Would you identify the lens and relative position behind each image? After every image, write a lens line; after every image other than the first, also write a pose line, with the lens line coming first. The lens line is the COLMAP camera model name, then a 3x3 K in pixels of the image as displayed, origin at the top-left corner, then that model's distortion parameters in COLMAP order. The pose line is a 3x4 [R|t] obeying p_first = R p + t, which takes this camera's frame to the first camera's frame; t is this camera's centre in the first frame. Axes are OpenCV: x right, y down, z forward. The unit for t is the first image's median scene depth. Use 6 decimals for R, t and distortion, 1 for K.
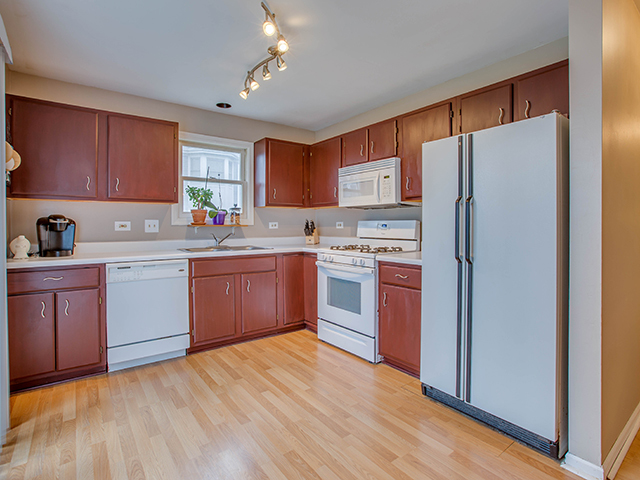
lens RADIAL K [[333.5, 0, 319.8], [0, 333.5, 225.6], [0, 0, 1]] dist [-0.001124, 0.000227]
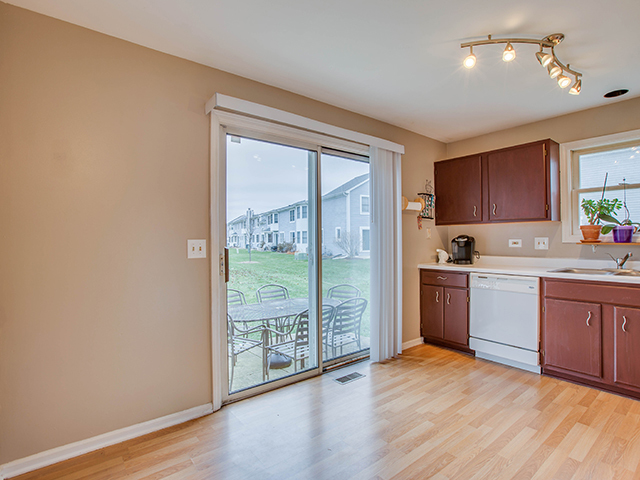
lens RADIAL K [[333.9, 0, 320.0], [0, 333.9, 240.0], [0, 0, 1]] dist [0.000067, -0.000057]
pose [[0.041638, 0.001530, -0.999132, 0.590889], [0.005177, 0.999985, 0.001747, -0.017035], [0.999119, -0.005246, 0.041630, 0.317362]]
